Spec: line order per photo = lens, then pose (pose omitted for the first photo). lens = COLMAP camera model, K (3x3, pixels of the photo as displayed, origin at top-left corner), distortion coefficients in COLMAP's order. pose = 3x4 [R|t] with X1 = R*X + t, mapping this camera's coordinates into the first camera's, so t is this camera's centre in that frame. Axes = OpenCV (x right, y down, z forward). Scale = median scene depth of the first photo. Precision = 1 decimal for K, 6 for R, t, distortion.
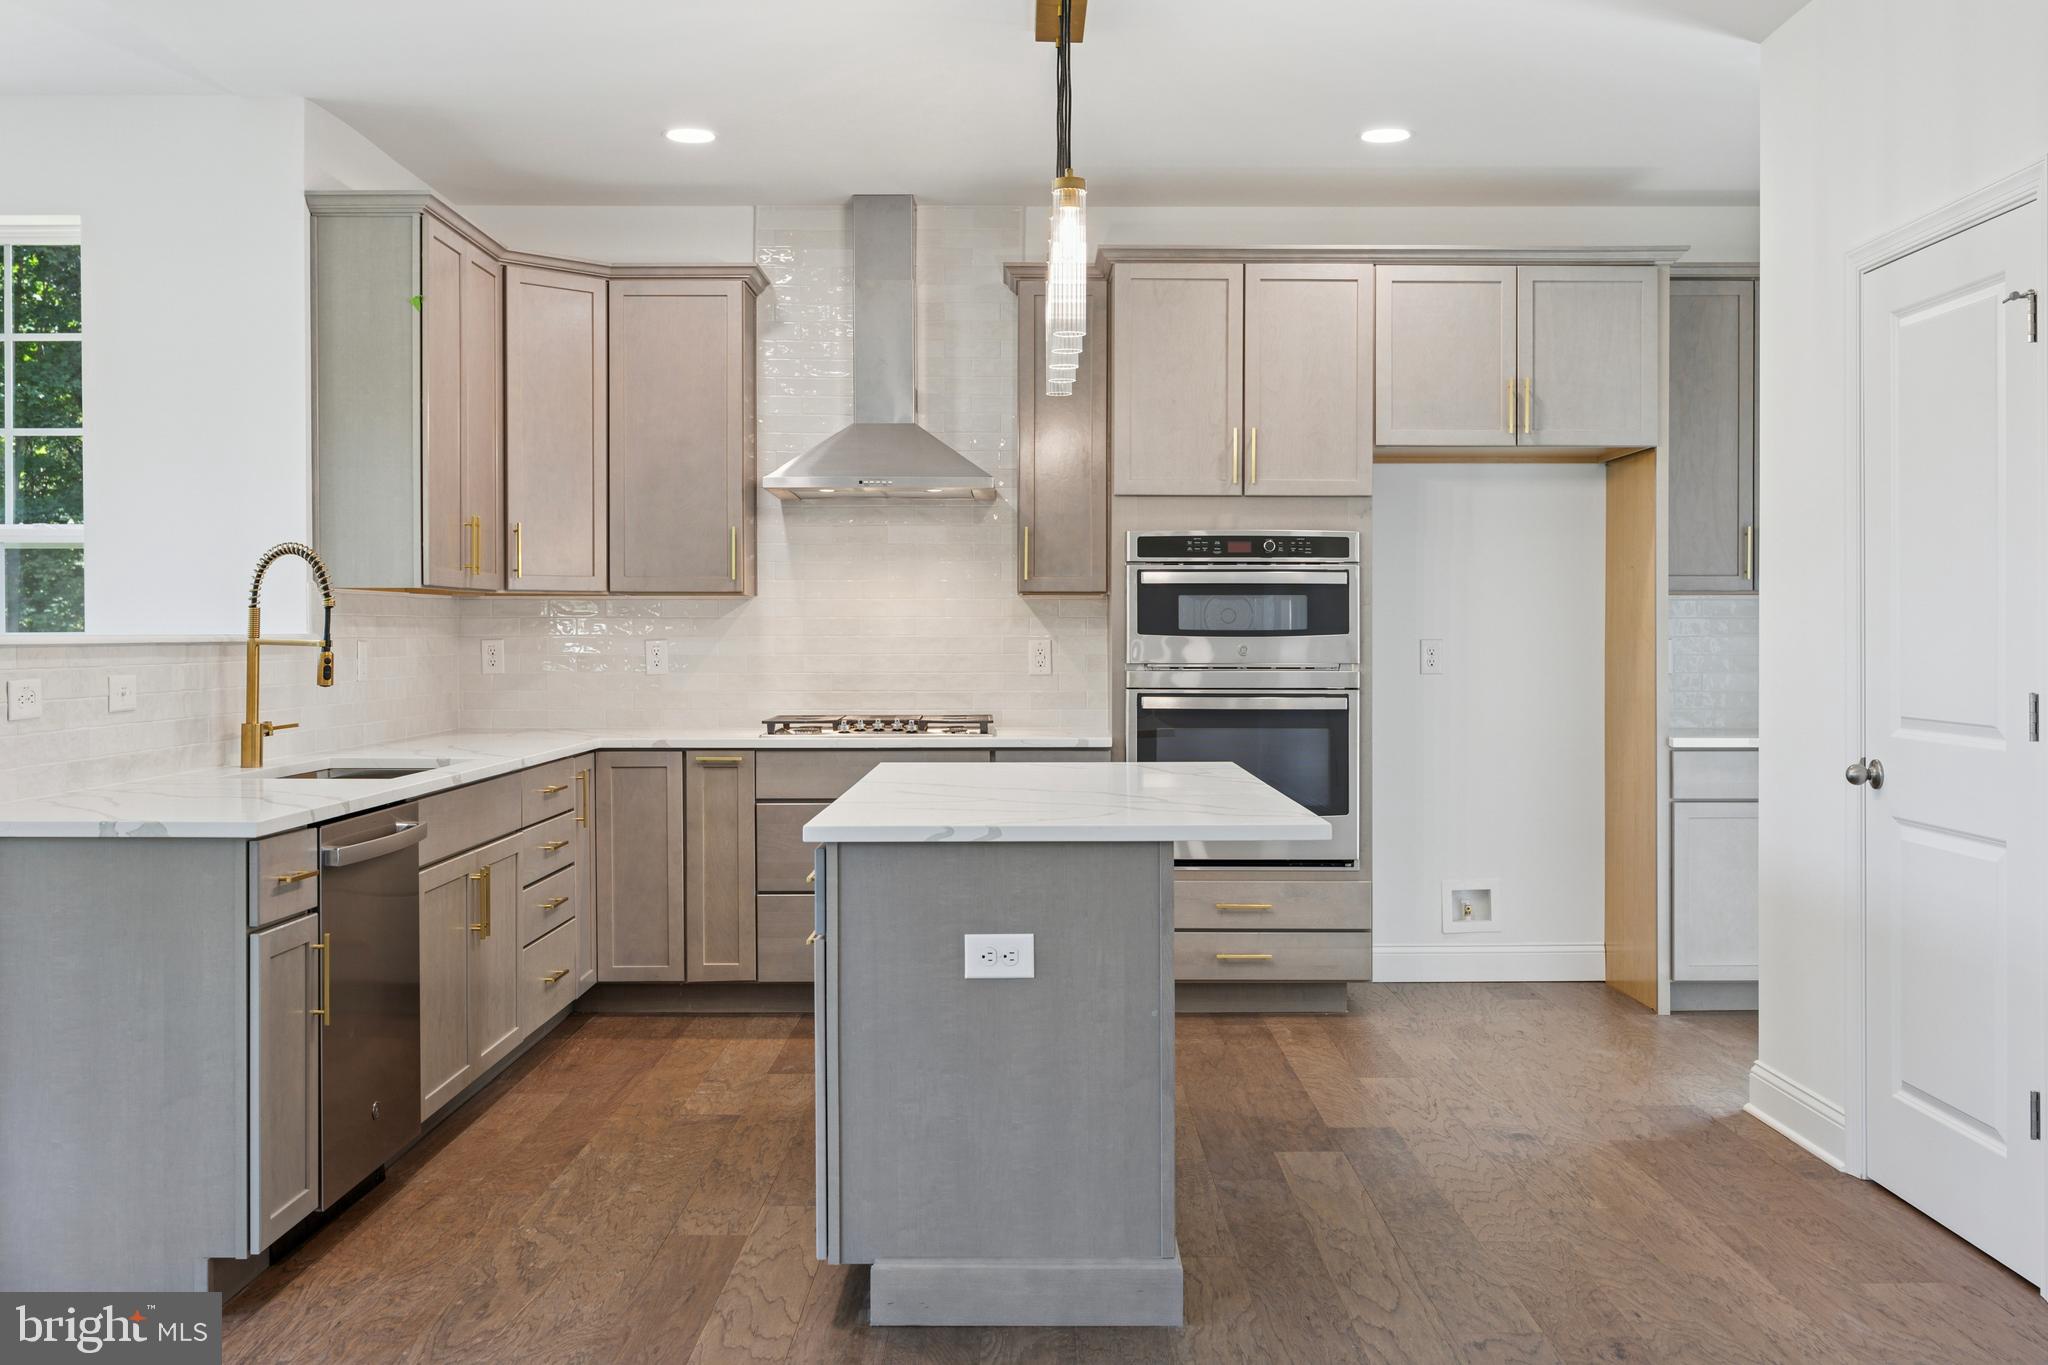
lens RADIAL K [[1933.5, 0, 1024.0], [0, 1933.5, 682.5], [0, 0, 1]] dist [0.000768, 0.000827]
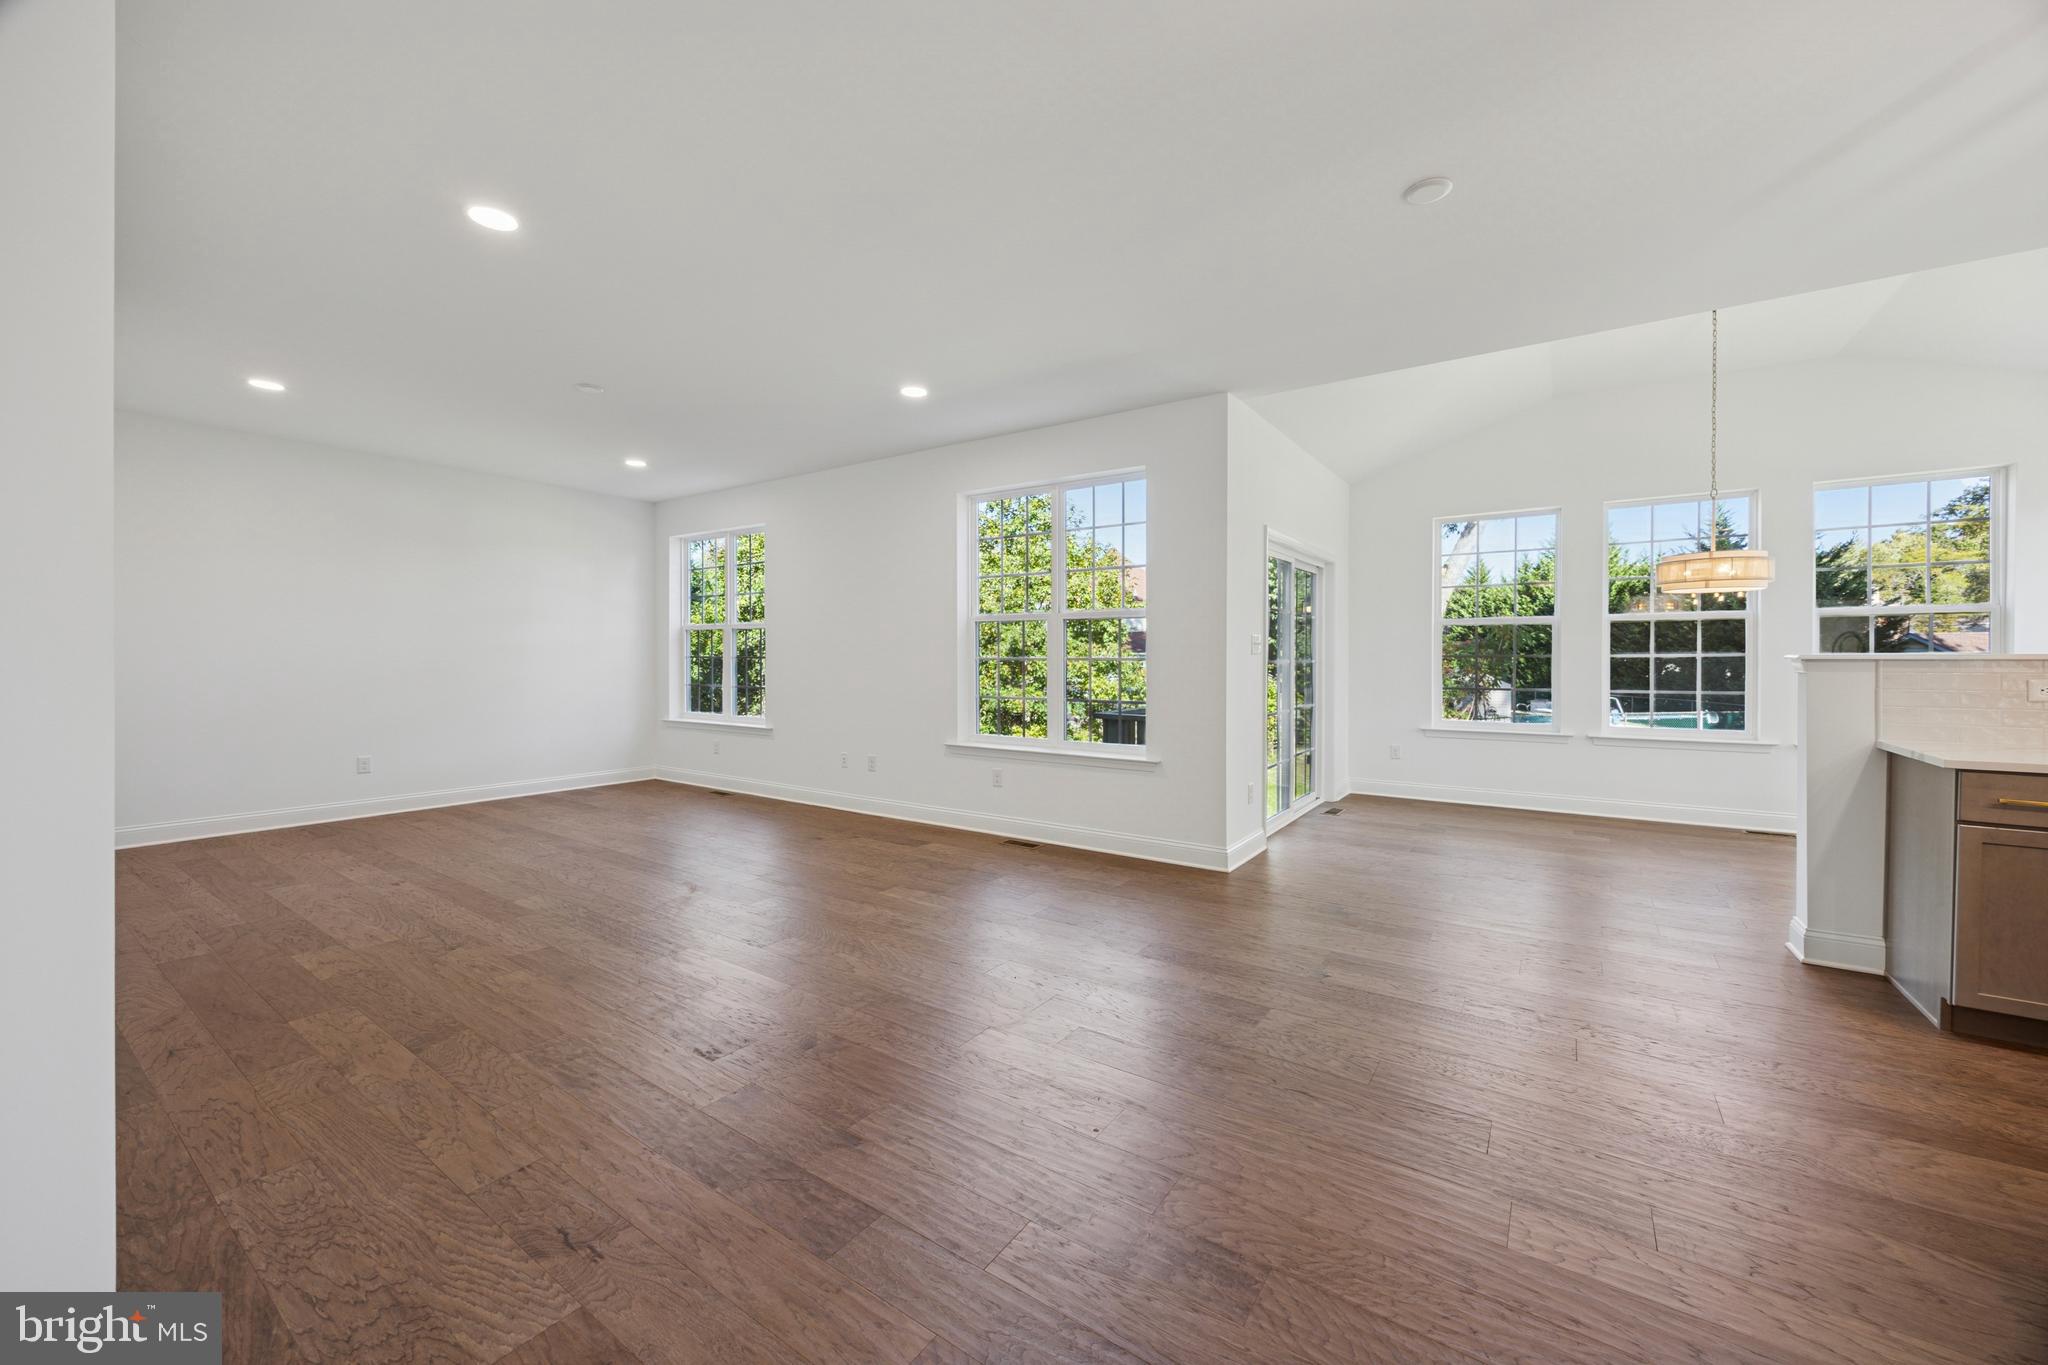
lens RADIAL K [[773.3, 0, 1033.4], [0, 773.3, 663.5], [0, 0, 1]] dist [-0.002603, -0.000114]
pose [[-0.563498, 0.006844, -0.826089, 0.373217], [-0.015398, 0.999705, 0.018786, -0.009411], [0.825974, 0.023306, -0.563226, 0.395638]]
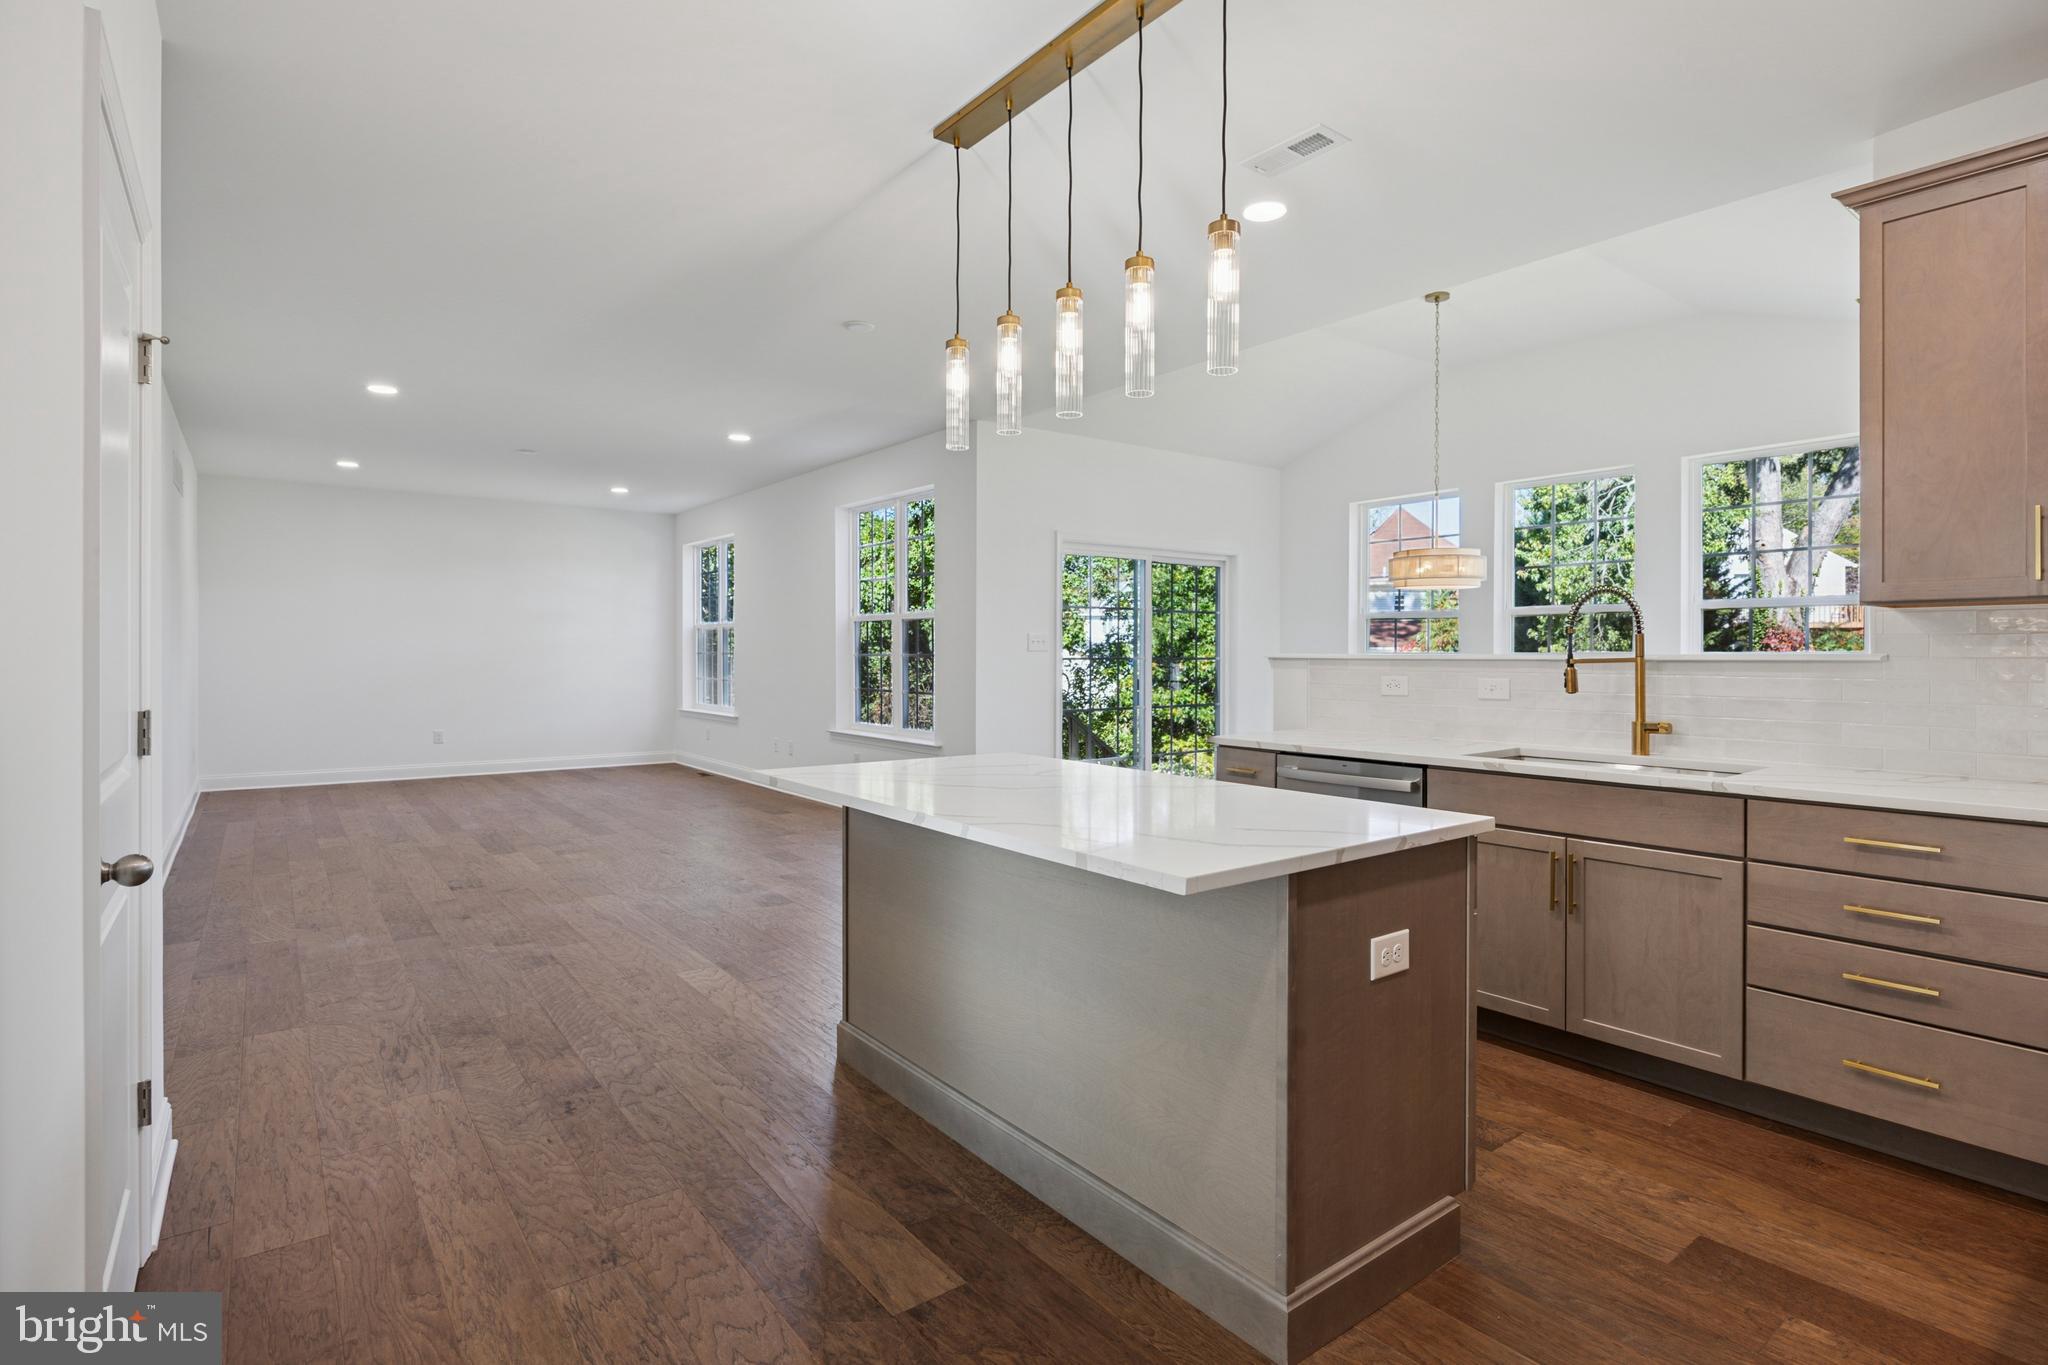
lens RADIAL K [[1006.3, 0, 1022.9], [0, 1006.3, 654.2], [0, 0, 1]] dist [-0.012417, 0.000271]
pose [[-0.794894, -0.000769, -0.606748, 0.277295], [-0.014316, 0.999745, 0.017489, -0.023998], [0.606580, 0.022588, -0.794701, 1.015519]]
